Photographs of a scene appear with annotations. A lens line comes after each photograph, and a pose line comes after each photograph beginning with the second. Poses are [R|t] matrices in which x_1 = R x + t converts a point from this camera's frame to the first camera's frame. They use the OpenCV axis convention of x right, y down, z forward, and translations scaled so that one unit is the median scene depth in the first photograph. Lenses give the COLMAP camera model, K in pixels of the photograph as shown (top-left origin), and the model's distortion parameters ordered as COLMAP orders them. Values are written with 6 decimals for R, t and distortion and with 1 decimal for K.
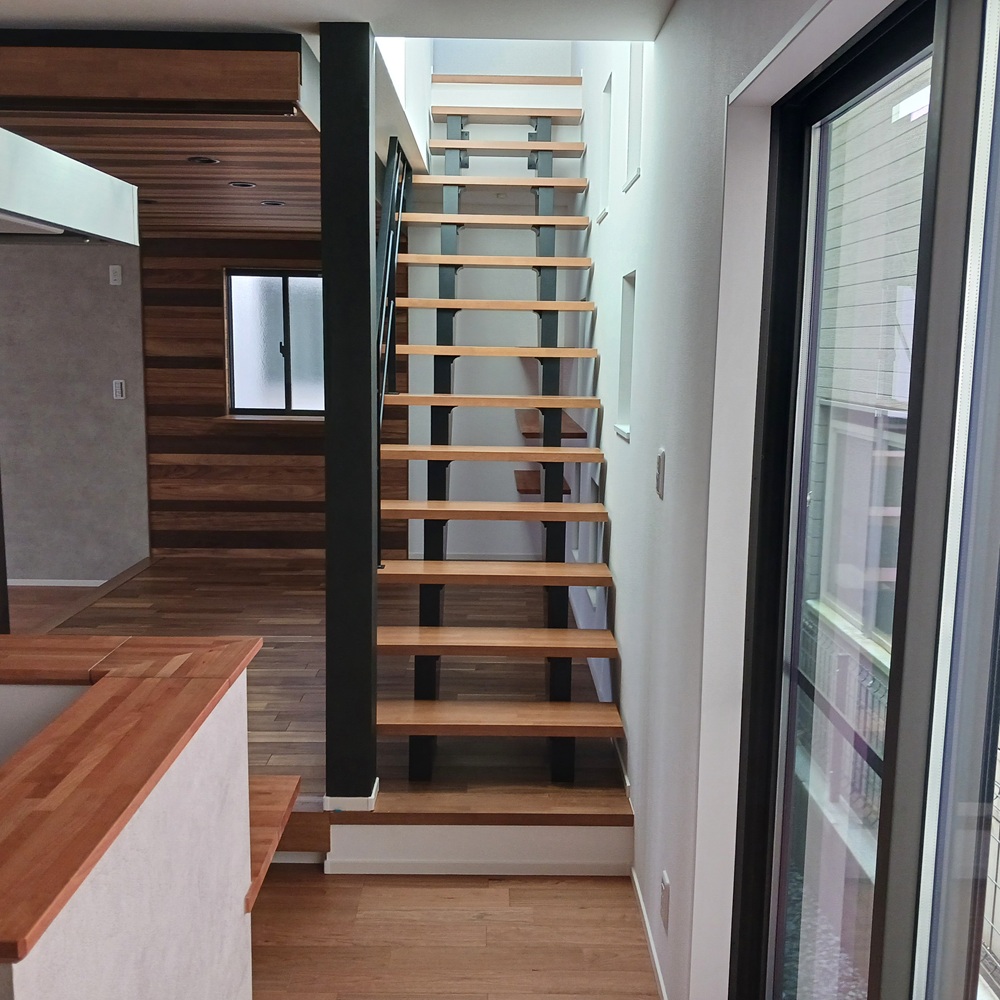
lens RADIAL K [[1045.4, 0, 500.0], [0, 1045.4, 500.0], [0, 0, 1]] dist [0.052607, -0.008211]
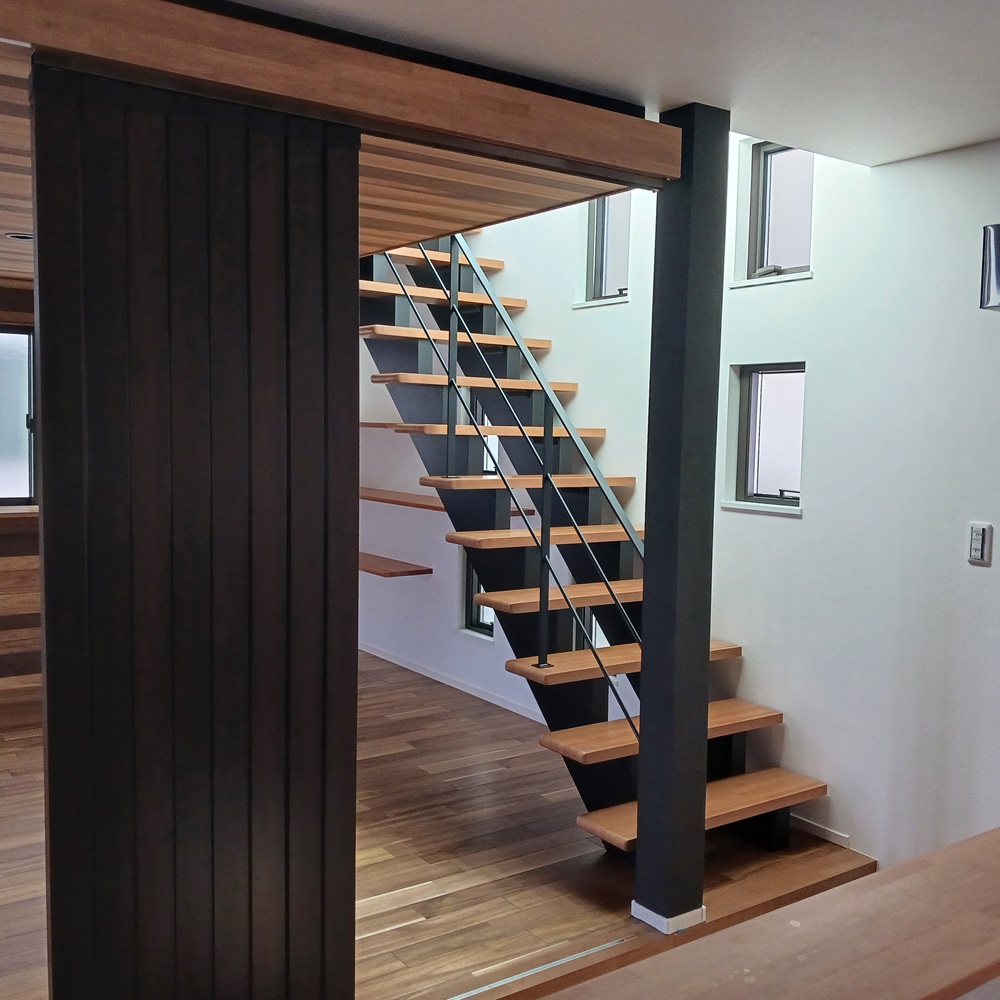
lens RADIAL K [[1048.7, 0, 500.0], [0, 1048.7, 500.0], [0, 0, 1]] dist [-0.016090, -0.016220]
pose [[0.819707, -0.037751, 0.571538, -0.373213], [0.073974, 0.996446, -0.040277, -0.026922], [-0.567987, 0.075295, 0.819586, 0.144996]]
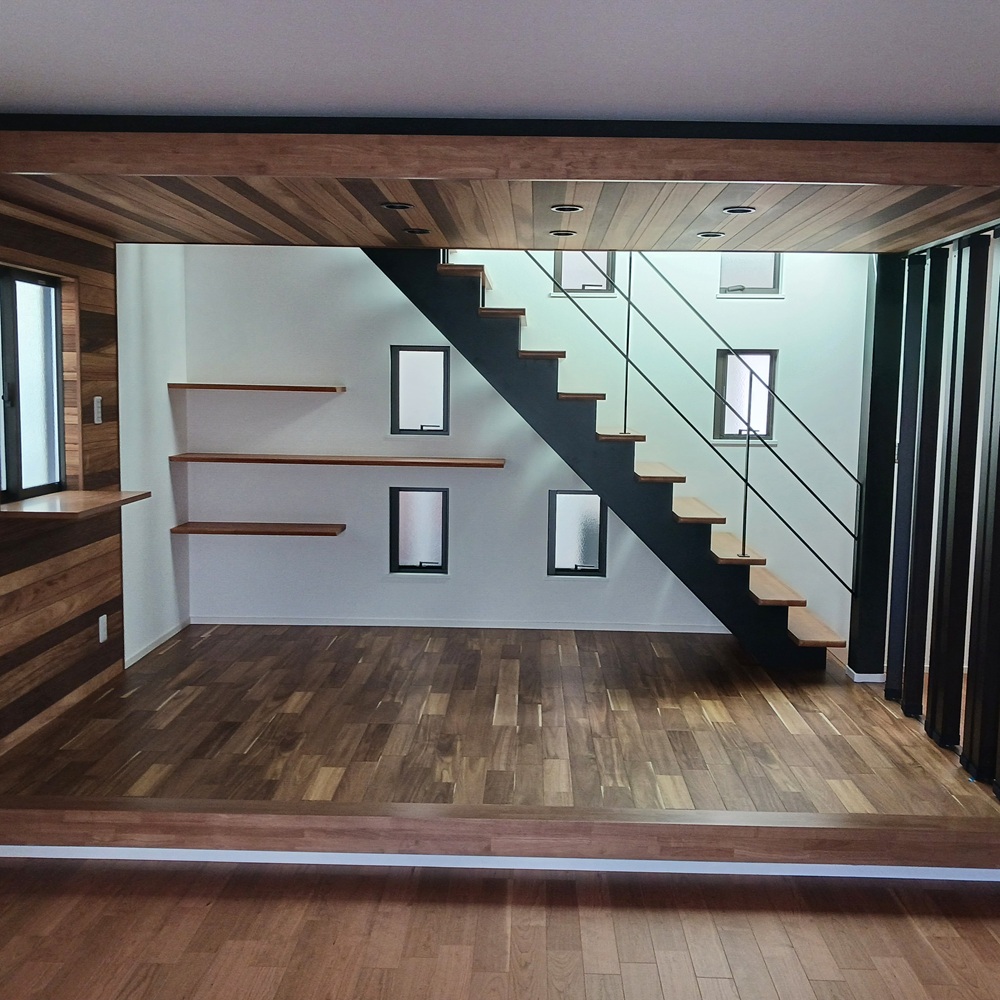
lens RADIAL K [[1045.4, 0, 500.0], [0, 1045.4, 500.0], [0, 0, 1]] dist [0.052607, -0.008211]
pose [[0.034175, -0.119393, 0.992259, -0.826372], [0.133848, 0.984441, 0.113842, -0.114592], [-0.990412, 0.128921, 0.049624, 0.691612]]
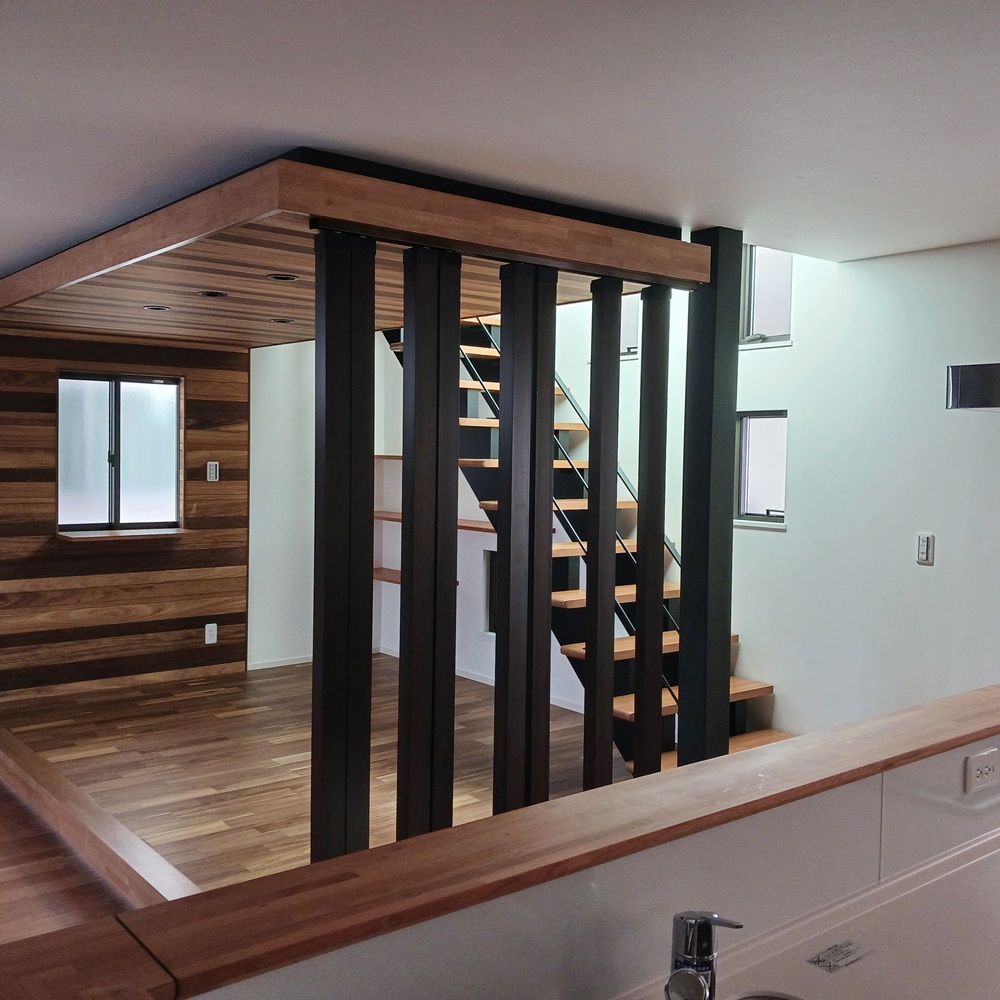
lens RADIAL K [[1045.8, 0, 500.0], [0, 1045.8, 500.0], [0, 0, 1]] dist [0.010522, -0.003853]
pose [[0.781249, -0.030036, 0.623497, -0.517065], [0.085574, 0.994565, -0.059313, -0.023850], [-0.618326, 0.099693, 0.779573, 0.074684]]
